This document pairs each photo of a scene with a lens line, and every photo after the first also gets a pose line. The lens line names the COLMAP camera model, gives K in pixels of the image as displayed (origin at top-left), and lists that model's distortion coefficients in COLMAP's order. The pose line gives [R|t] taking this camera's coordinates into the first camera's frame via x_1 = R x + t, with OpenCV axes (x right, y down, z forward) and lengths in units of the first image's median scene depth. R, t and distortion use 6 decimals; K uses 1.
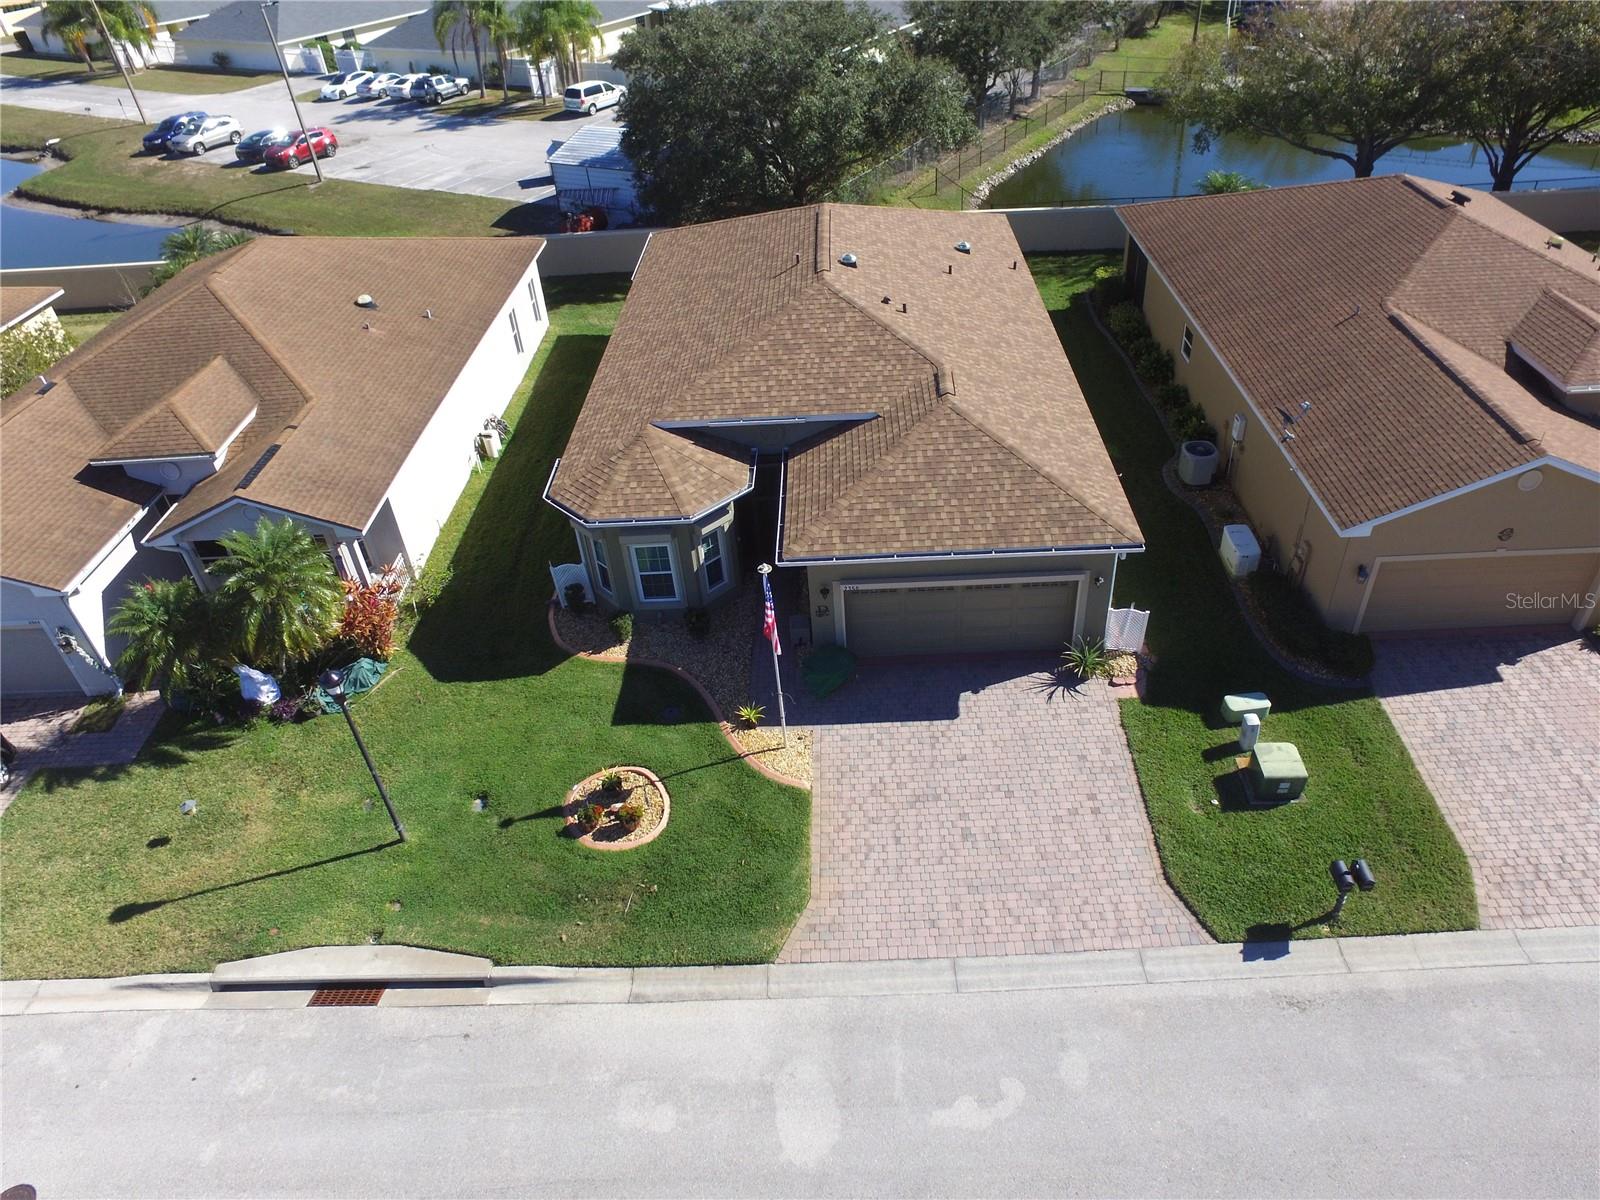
lens RADIAL K [[1066.5, 0, 832.7], [0, 1066.5, 594.9], [0, 0, 1]] dist [-0.118614, 0.091273]
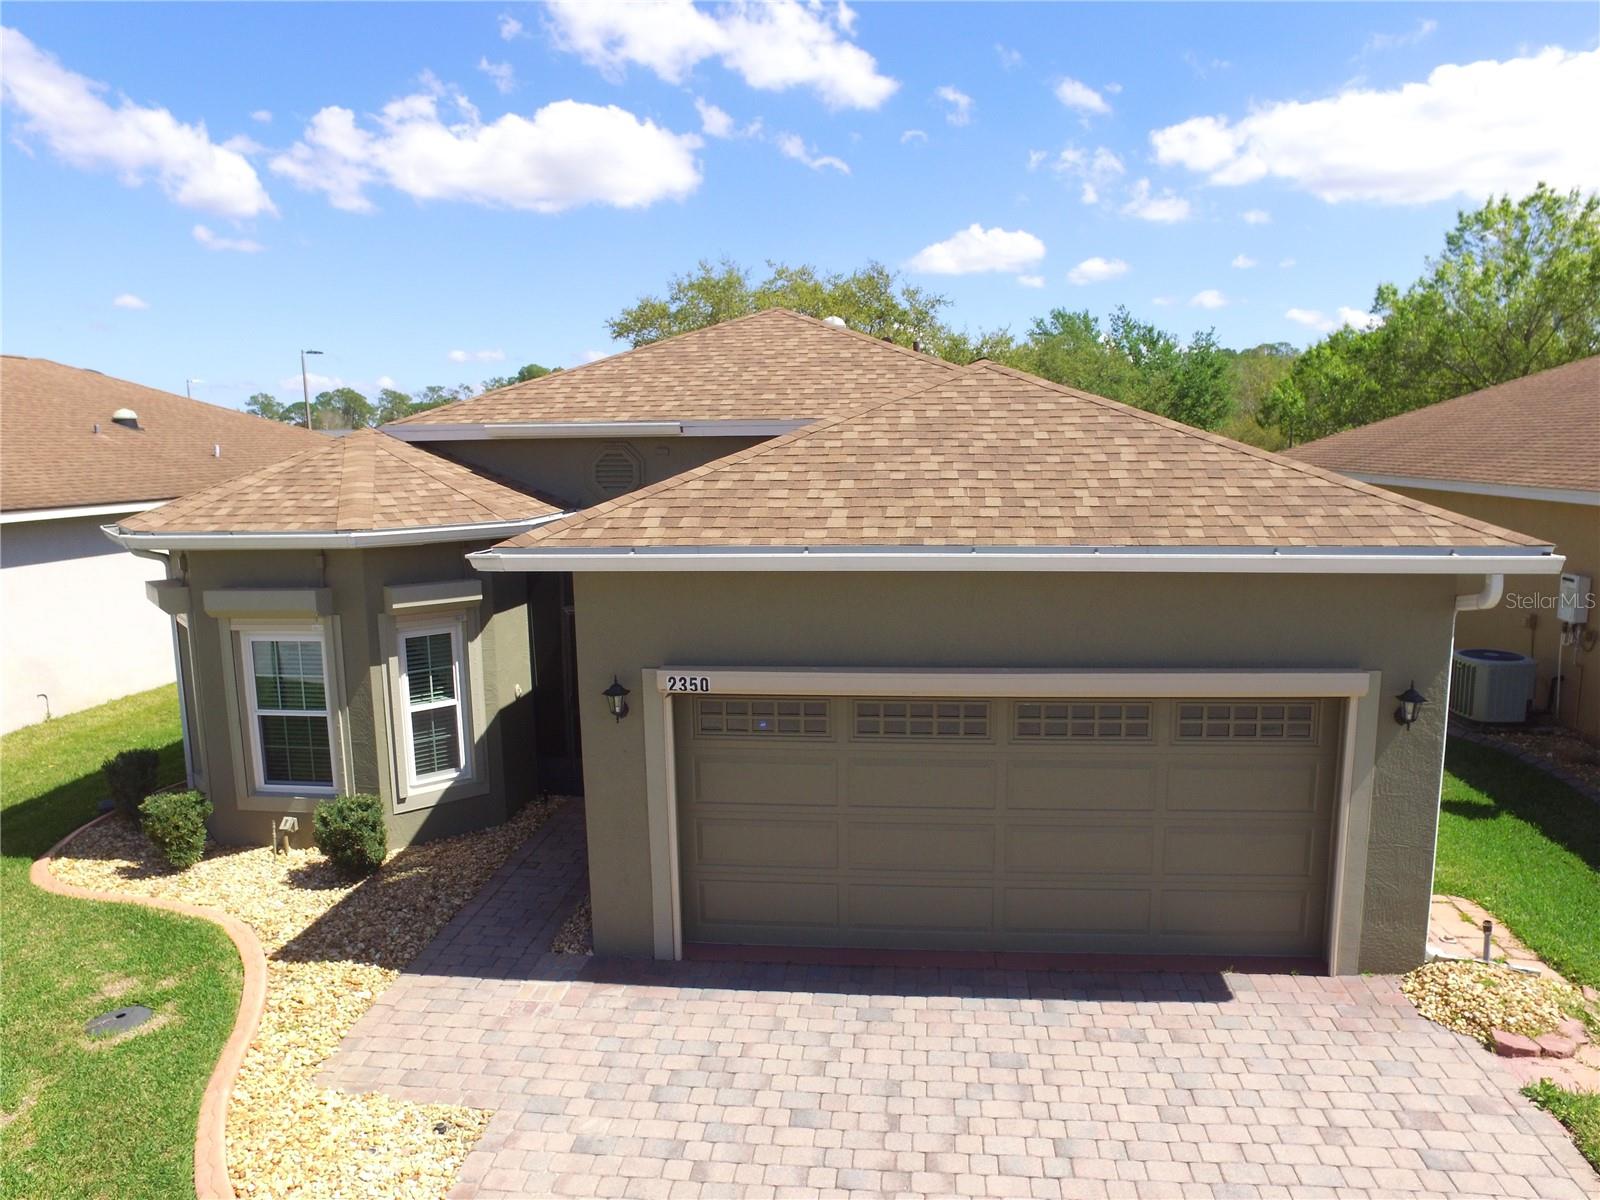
lens RADIAL K [[1066.5, 0, 832.7], [0, 1066.5, 594.9], [0, 0, 1]] dist [-0.118614, 0.091273]
pose [[0.995043, 0.052807, -0.084268, 0.094432], [-0.086913, 0.873597, -0.478826, 0.134323], [0.048331, 0.483776, 0.873856, 0.693973]]
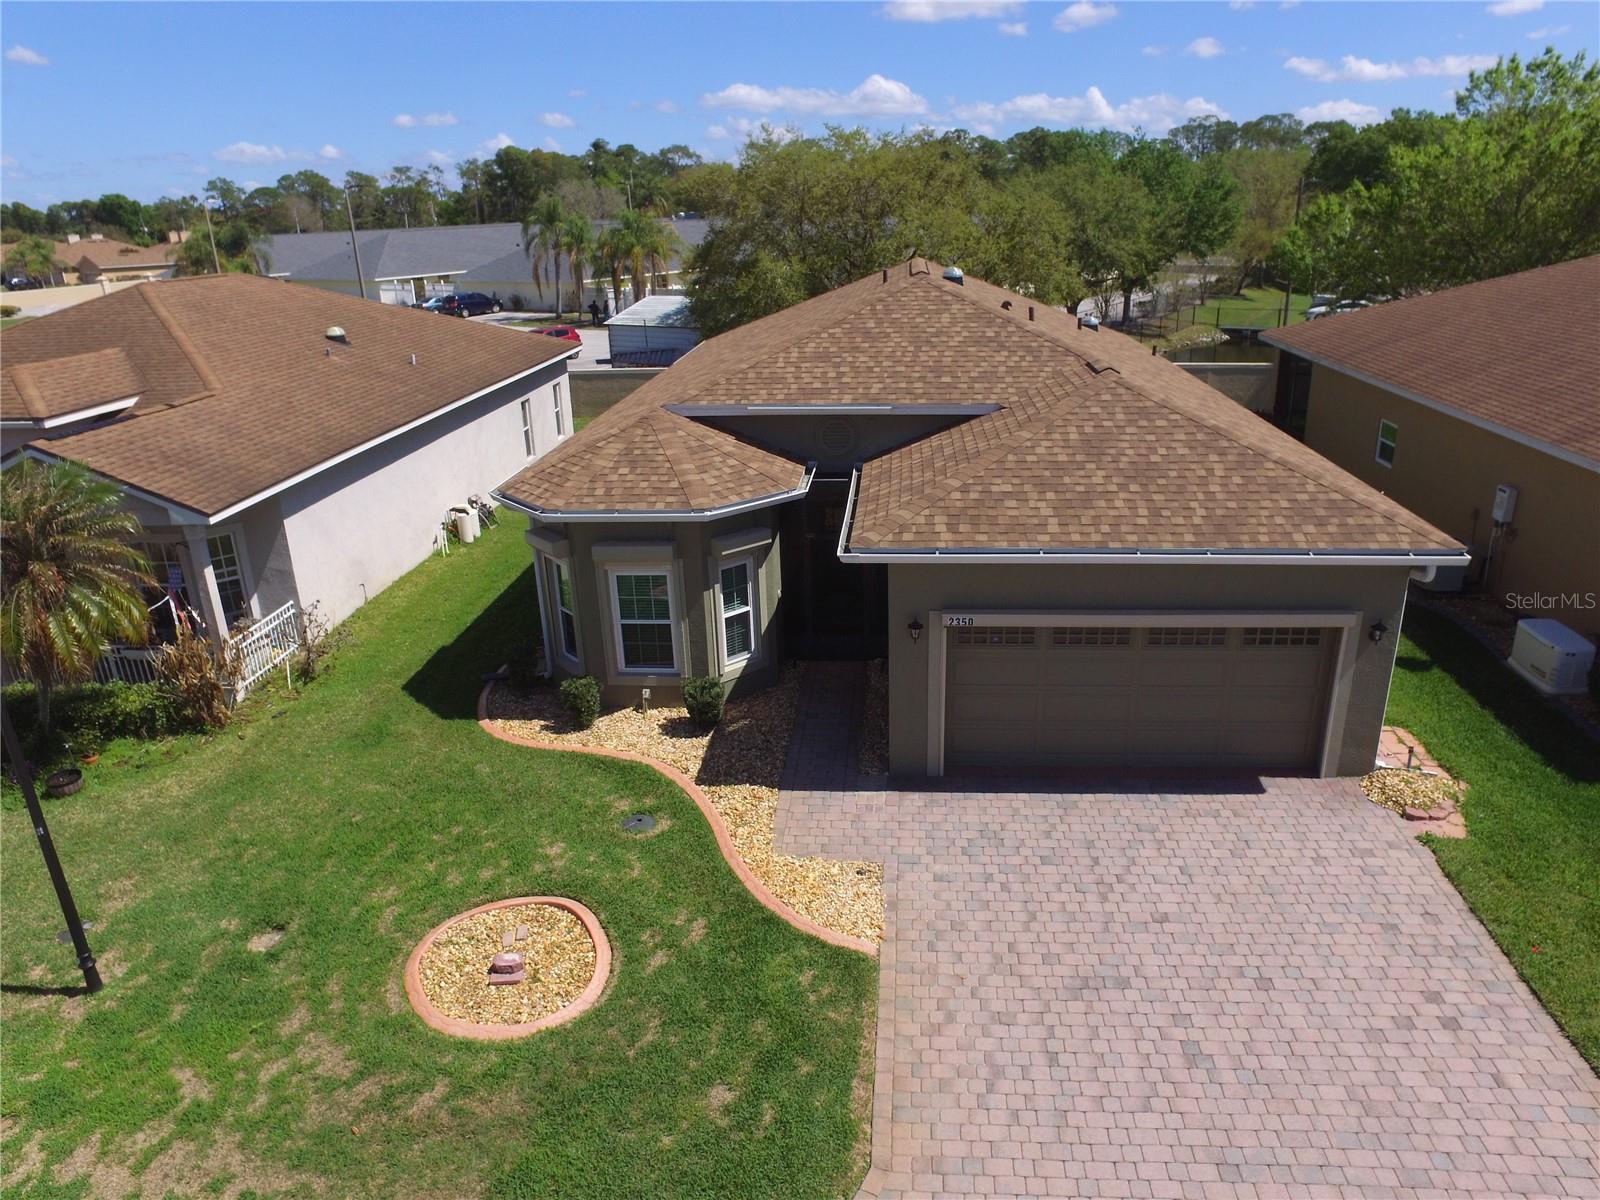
lens RADIAL K [[1066.5, 0, 832.7], [0, 1066.5, 594.9], [0, 0, 1]] dist [-0.118614, 0.091273]
pose [[0.997191, 0.051098, -0.054757, -0.022311], [-0.064753, 0.955586, -0.287509, 0.157447], [0.037634, 0.290248, 0.956211, 0.434203]]
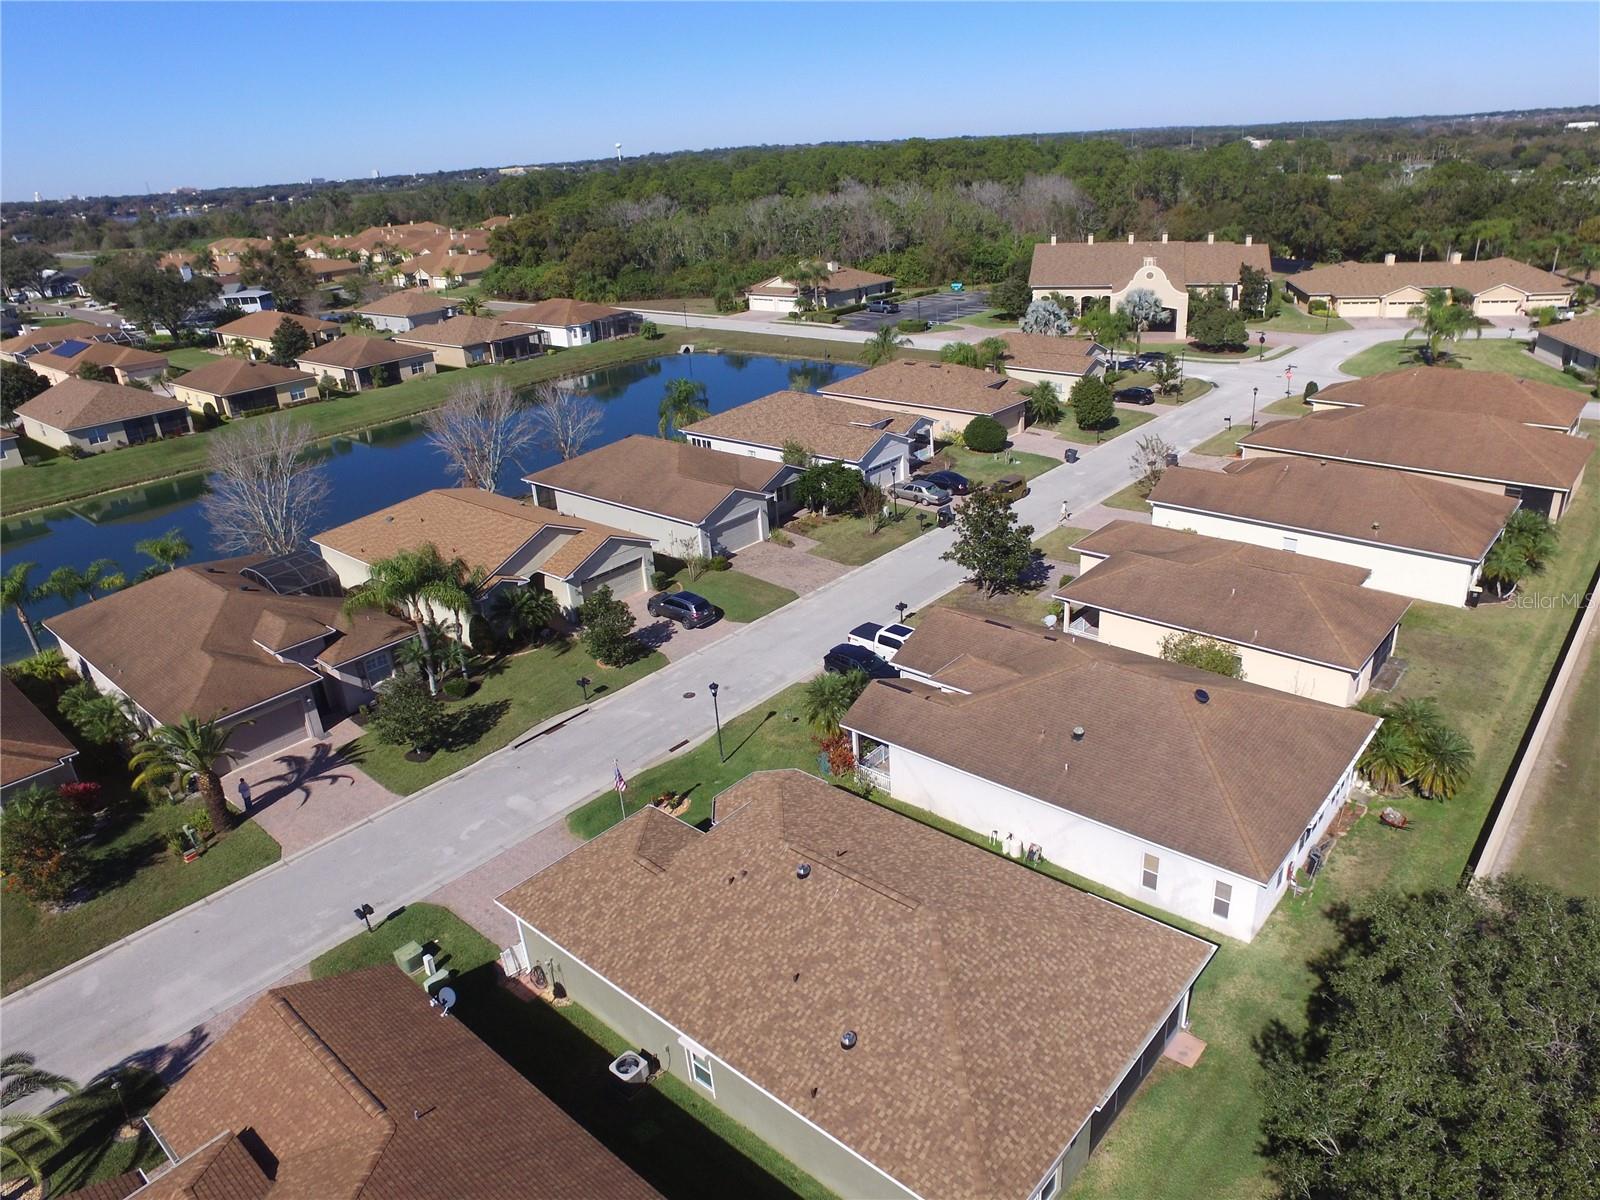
lens RADIAL K [[1066.5, 0, 832.7], [0, 1066.5, 594.9], [0, 0, 1]] dist [-0.118614, 0.091273]
pose [[-0.649158, 0.380142, -0.658852, 0.863496], [-0.386014, 0.581709, 0.715966, -1.772112], [0.655429, 0.719101, -0.230881, 1.369316]]
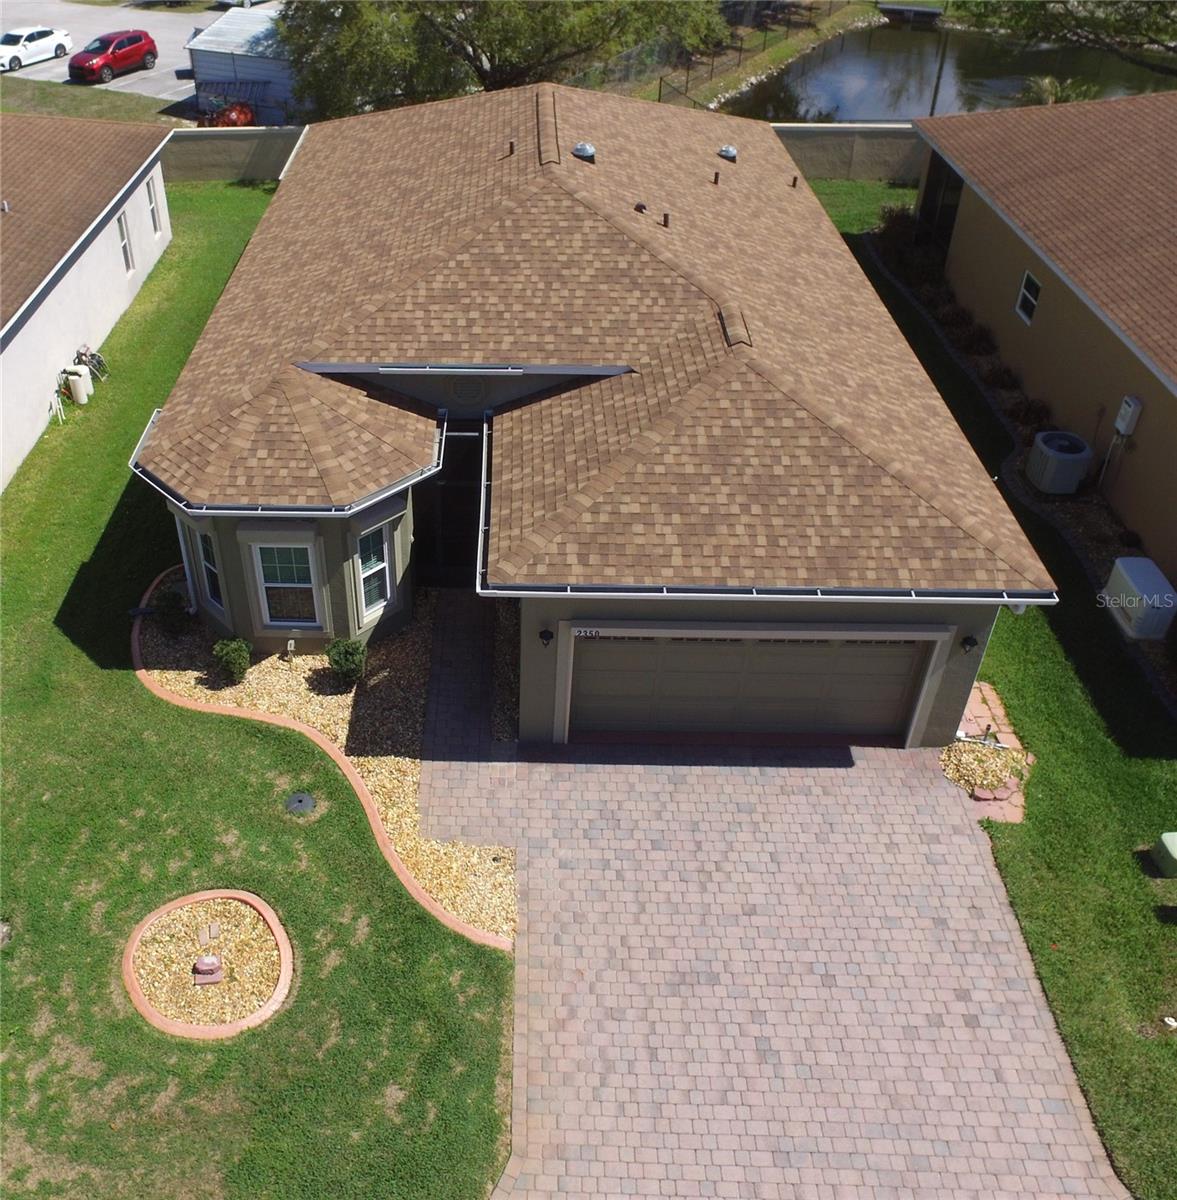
lens RADIAL K [[1149.7, 0, 438.8], [0, 1149.7, 548.0], [0, 0, 1]] dist [-0.125156, 0.100342]
pose [[0.997825, 0.055513, -0.035546, -0.051820], [-0.056191, 0.998251, -0.018377, -0.040566], [0.034464, 0.020334, 0.999199, 0.306230]]
